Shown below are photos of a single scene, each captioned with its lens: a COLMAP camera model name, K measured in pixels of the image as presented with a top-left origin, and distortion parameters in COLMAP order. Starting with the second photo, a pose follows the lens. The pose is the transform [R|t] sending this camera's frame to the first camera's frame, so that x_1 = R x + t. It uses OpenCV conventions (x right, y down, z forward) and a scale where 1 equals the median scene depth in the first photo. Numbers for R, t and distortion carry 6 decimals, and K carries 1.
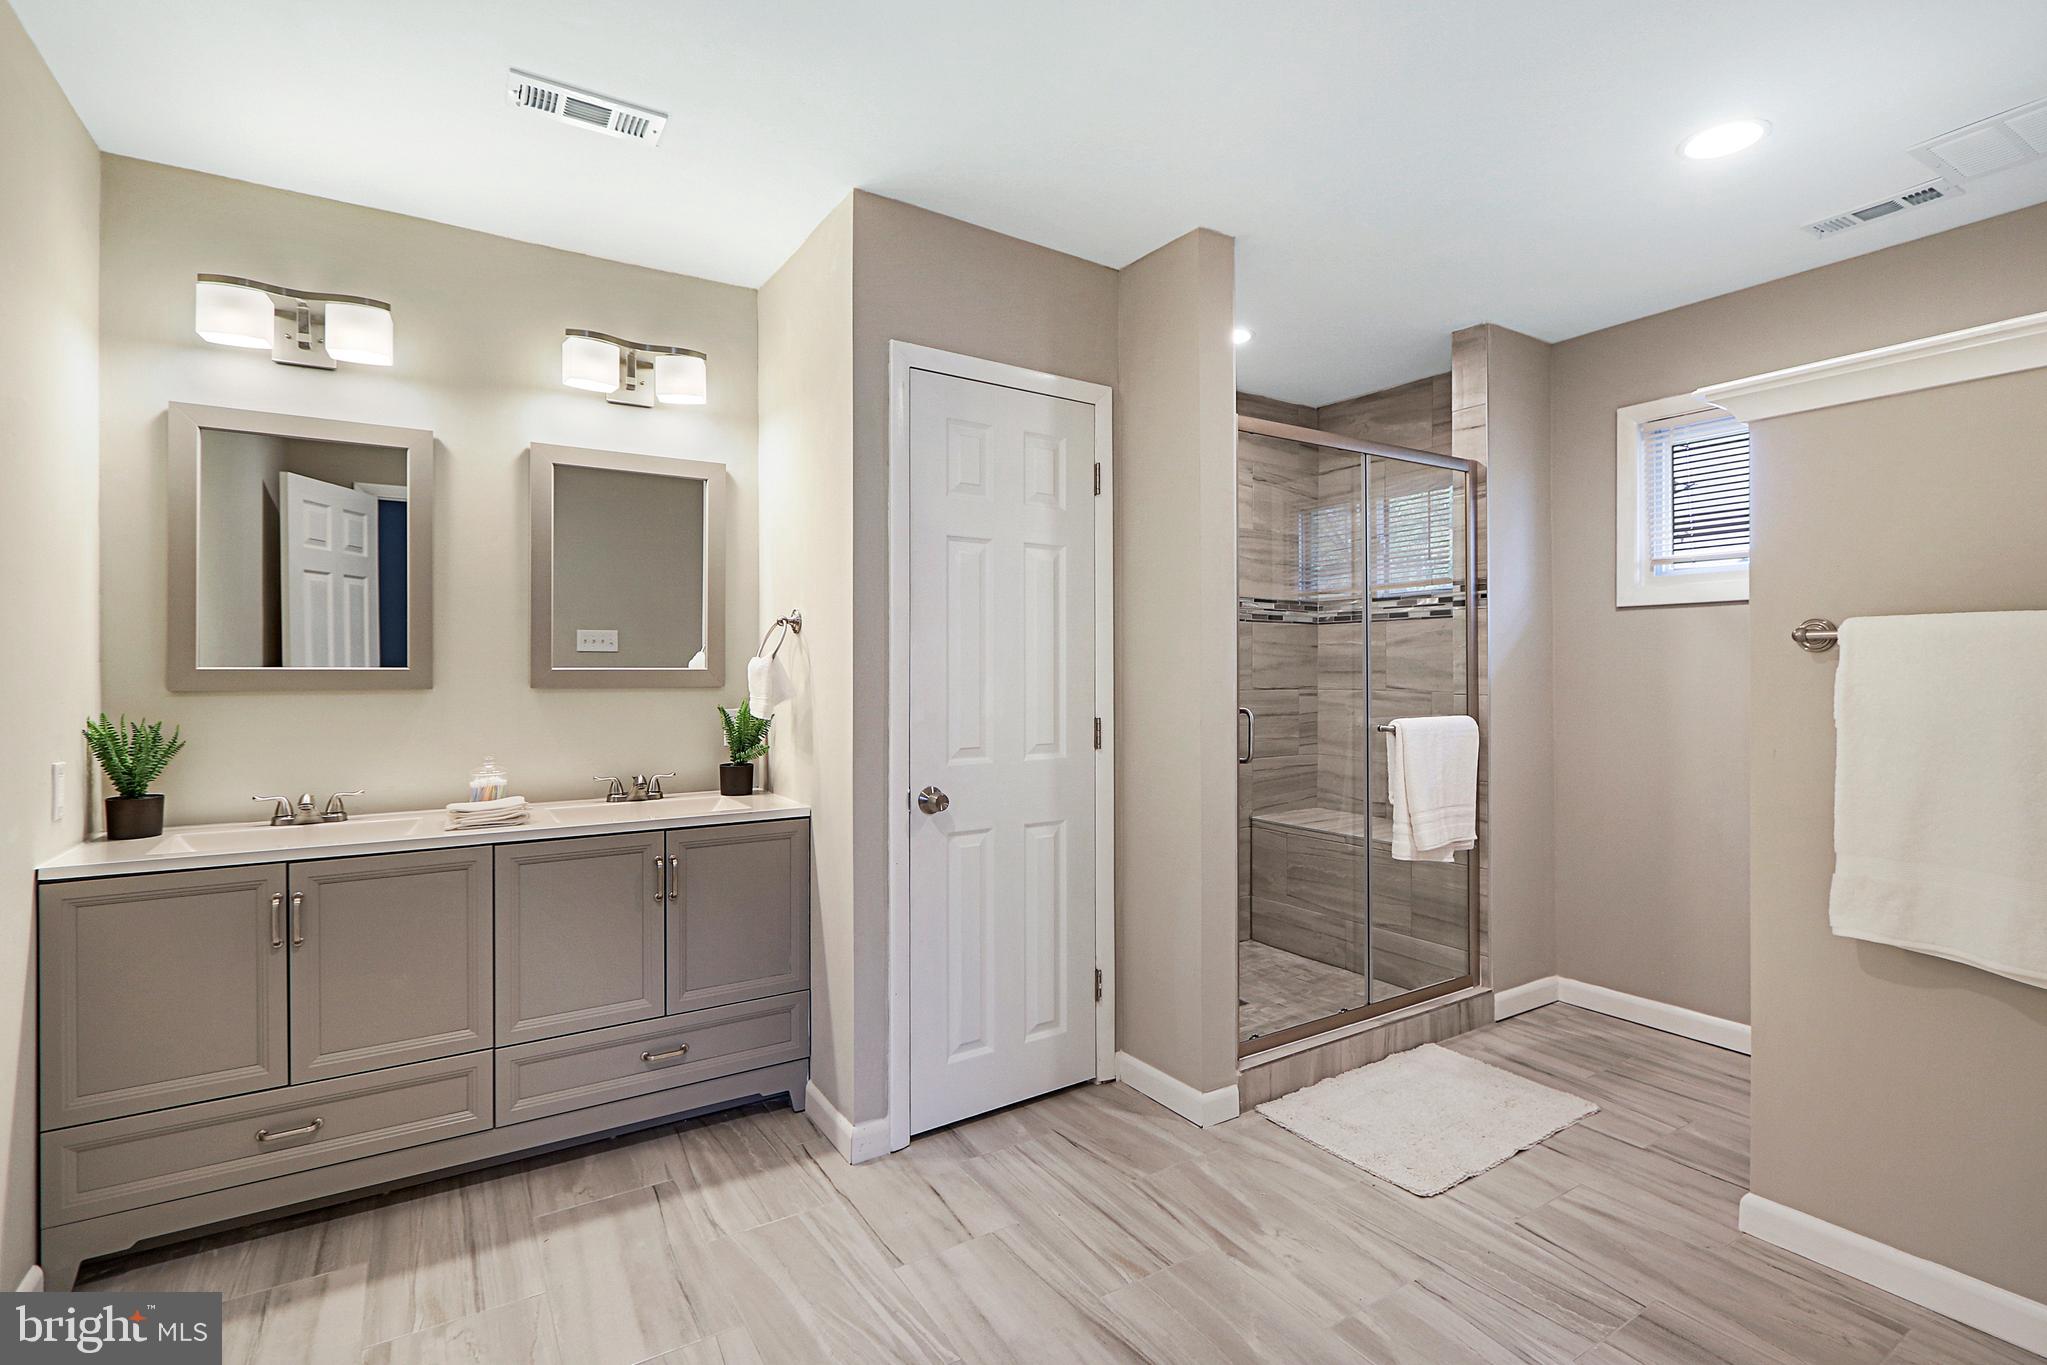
lens RADIAL K [[945.3, 0, 1037.0], [0, 945.3, 665.0], [0, 0, 1]] dist [0.001904, -0.003865]
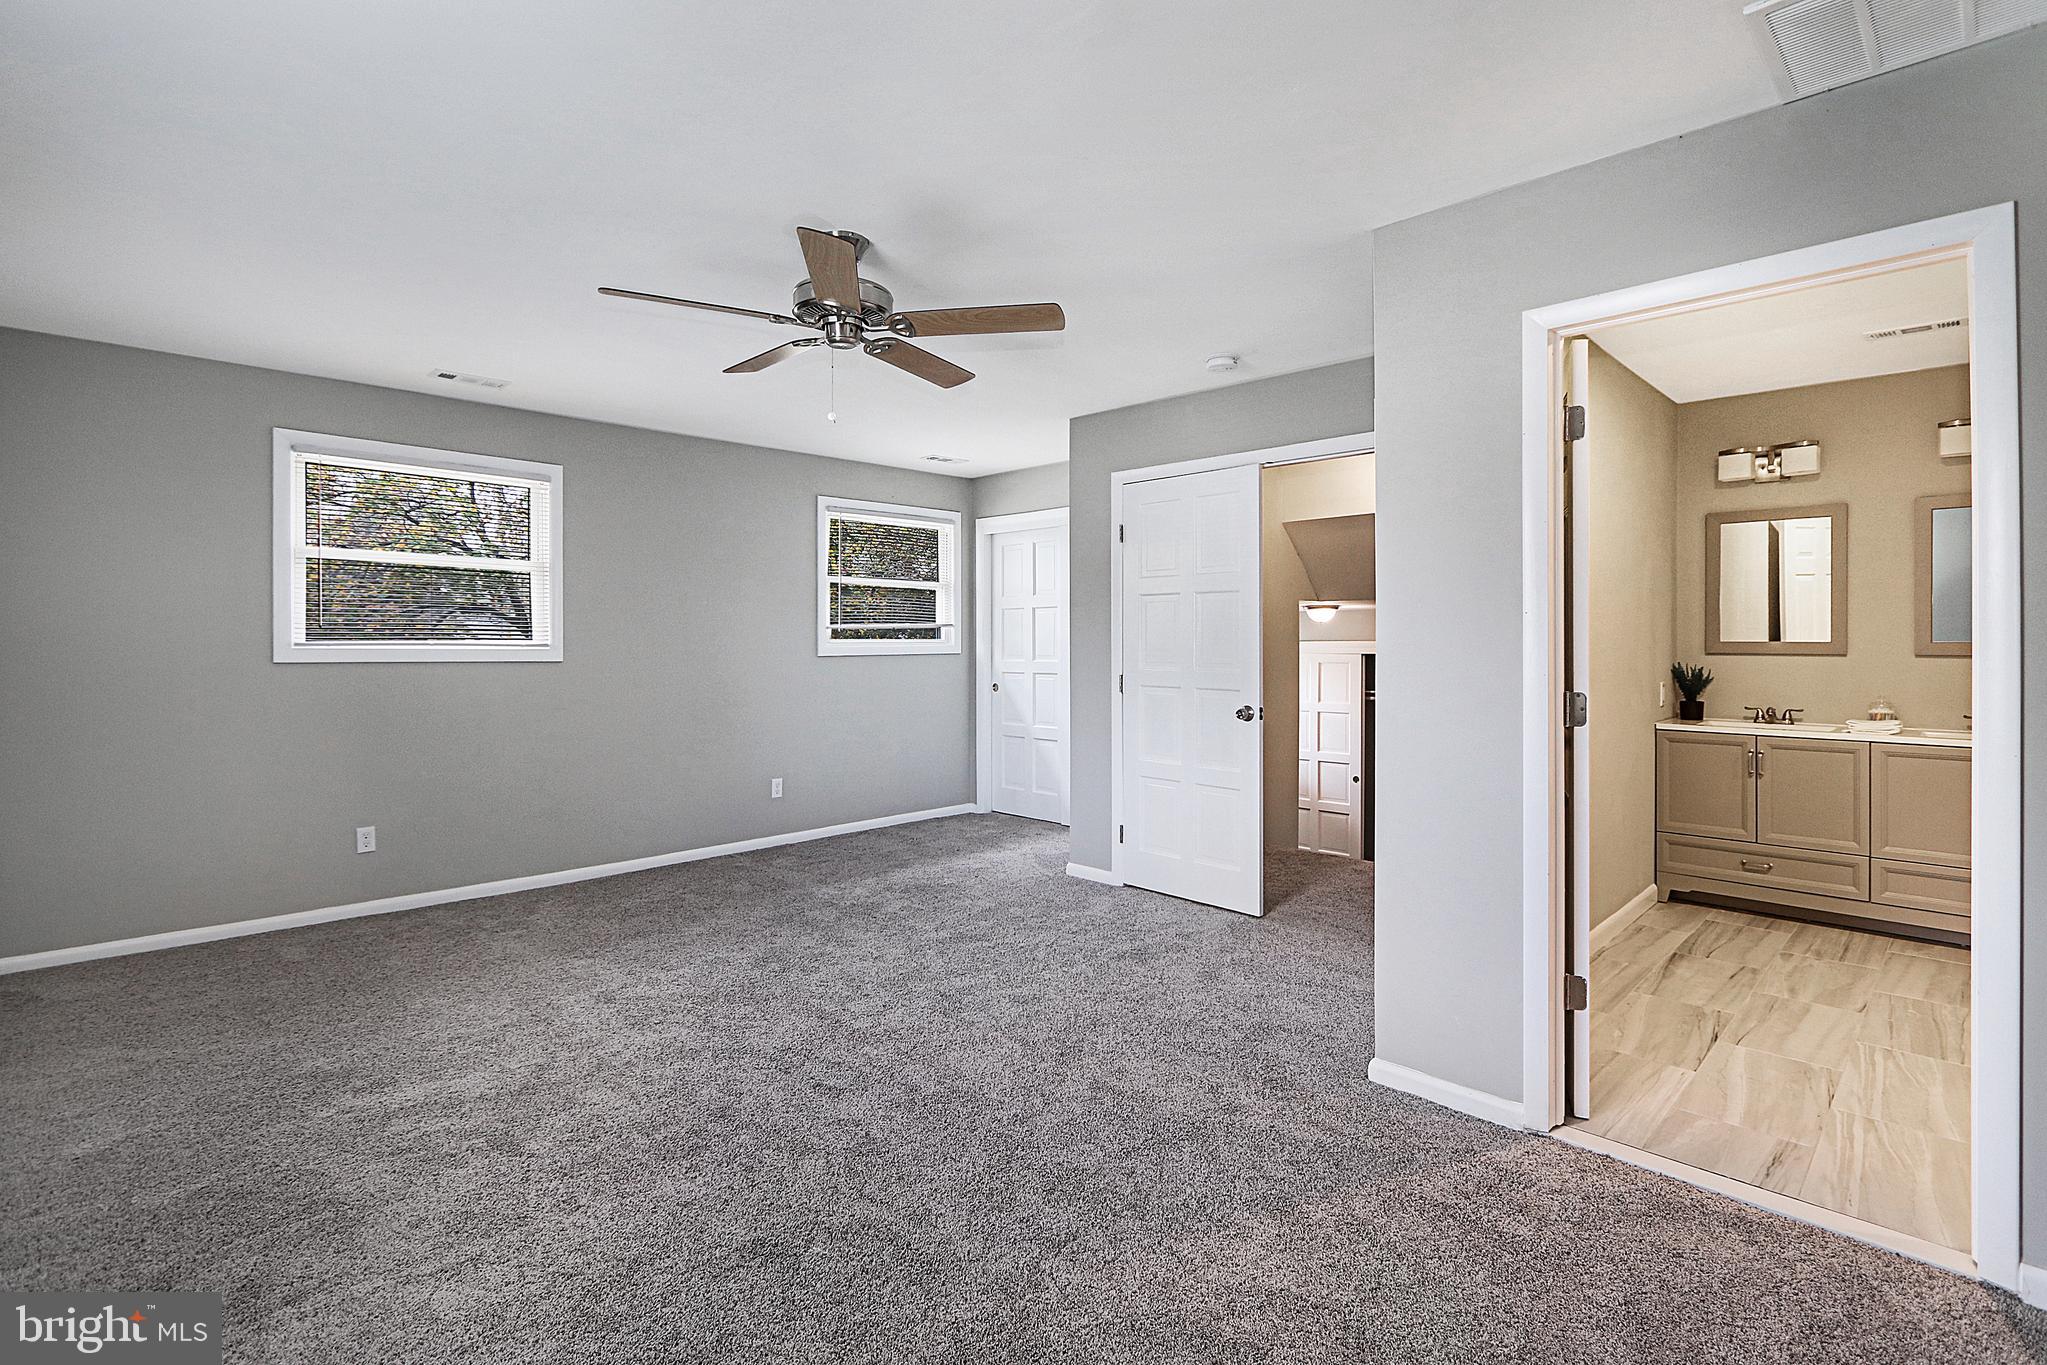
lens RADIAL K [[953.3, 0, 1017.3], [0, 953.3, 635.2], [0, 0, 1]] dist [-0.001883, -0.000294]
pose [[0.190752, 0.000291, -0.981638, 0.819436], [-0.004583, 0.999989, -0.000594, -0.004887], [0.981628, 0.004612, 0.190751, -0.859362]]
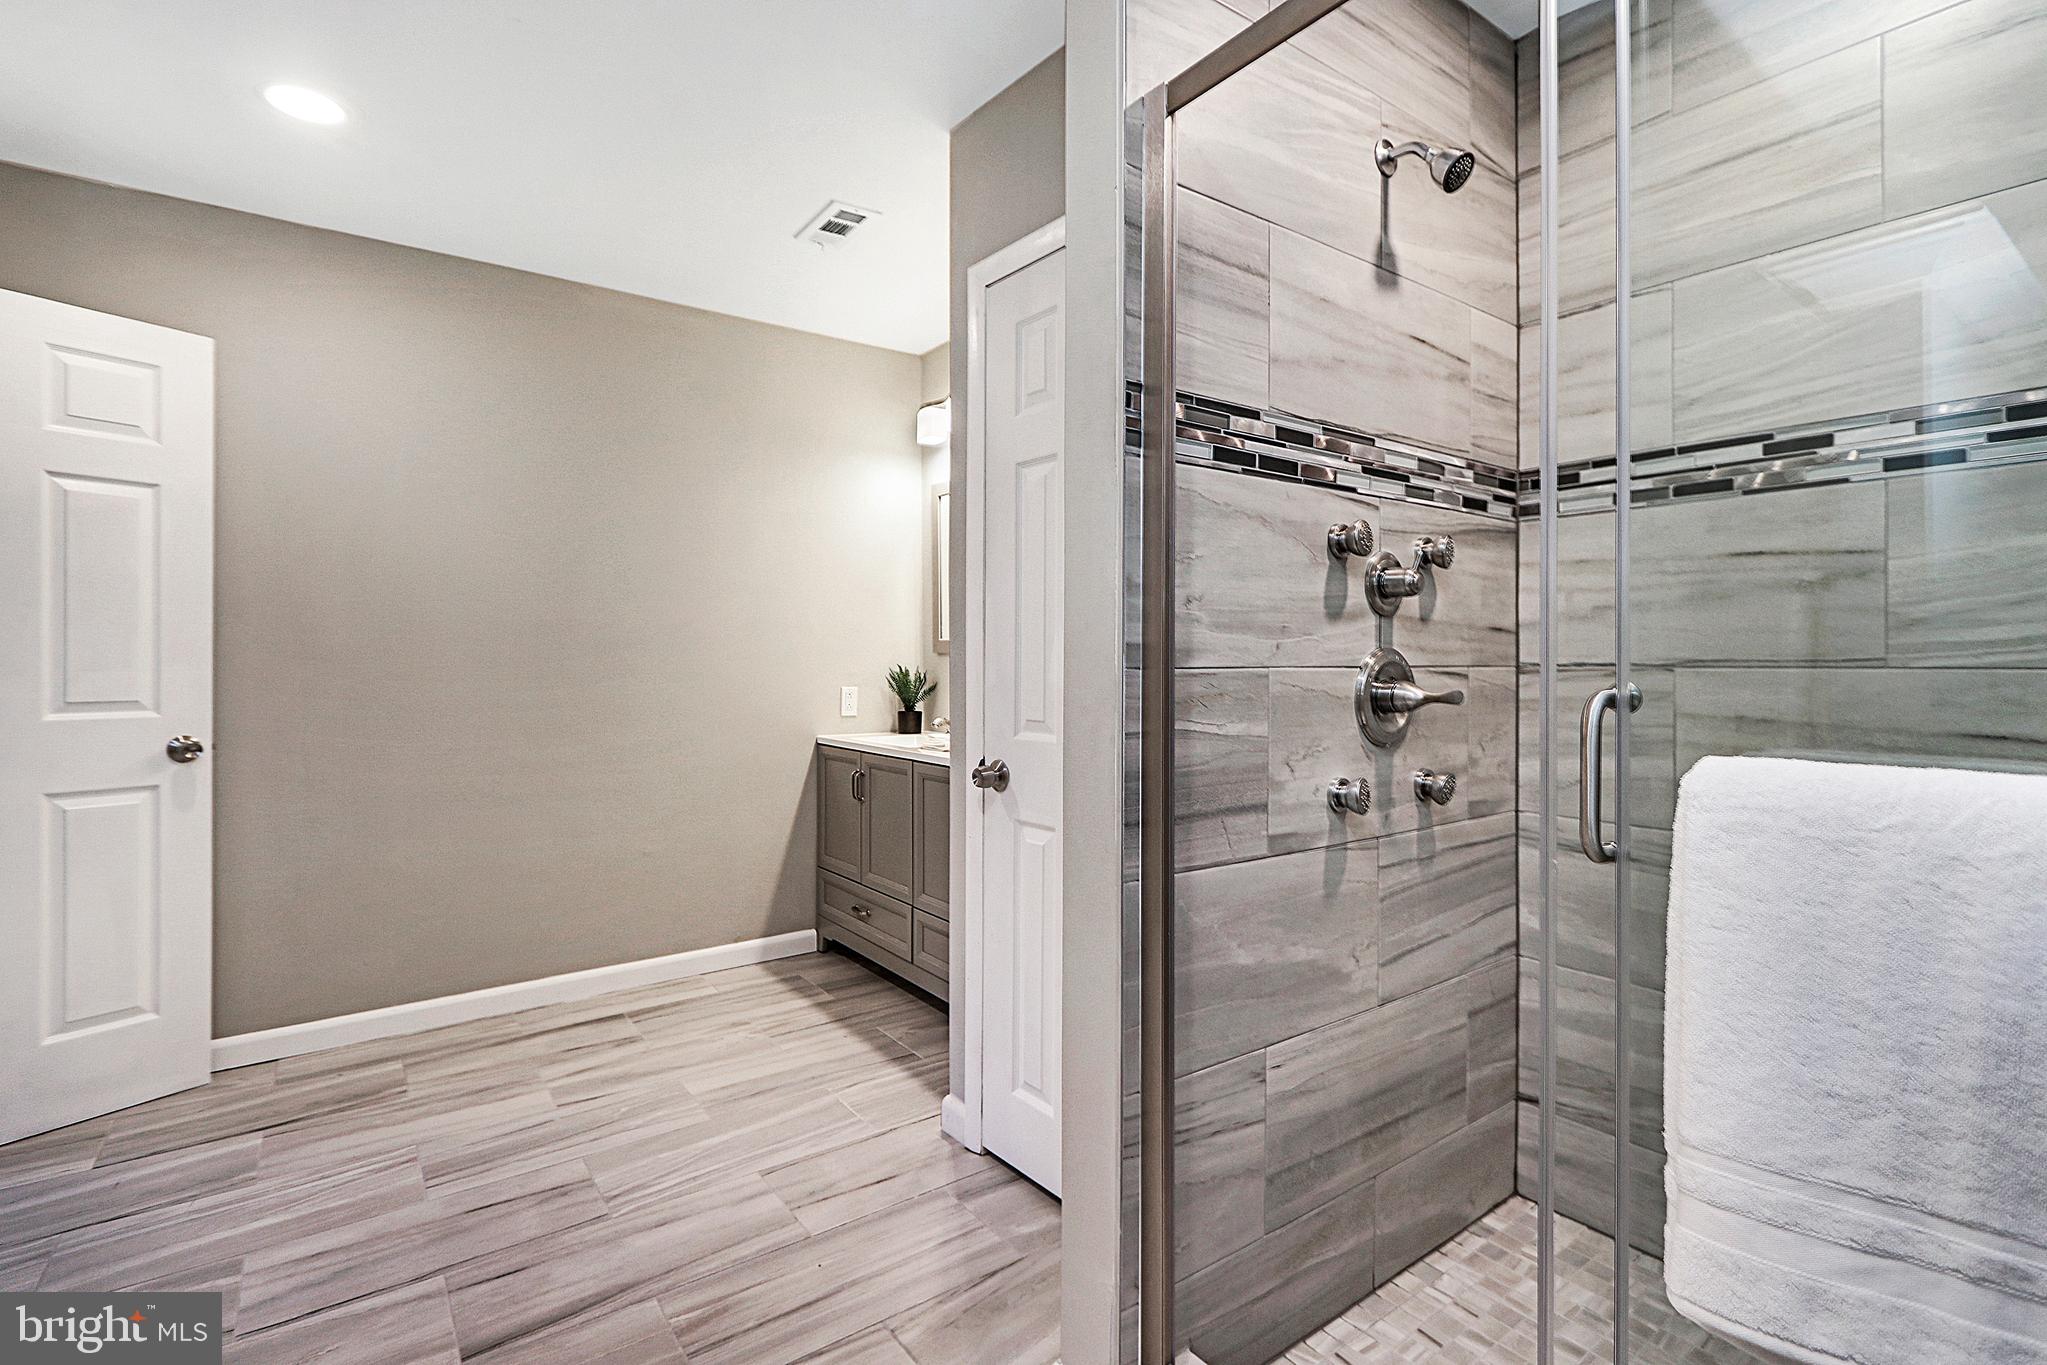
lens RADIAL K [[945.3, 0, 1037.8], [0, 945.3, 662.9], [0, 0, 1]] dist [0.001904, -0.003865]
pose [[0.076974, 0.001881, -0.997031, 0.786810], [0.000948, 0.999998, 0.001959, 0.040342], [0.997033, -0.001096, 0.076972, 1.014753]]
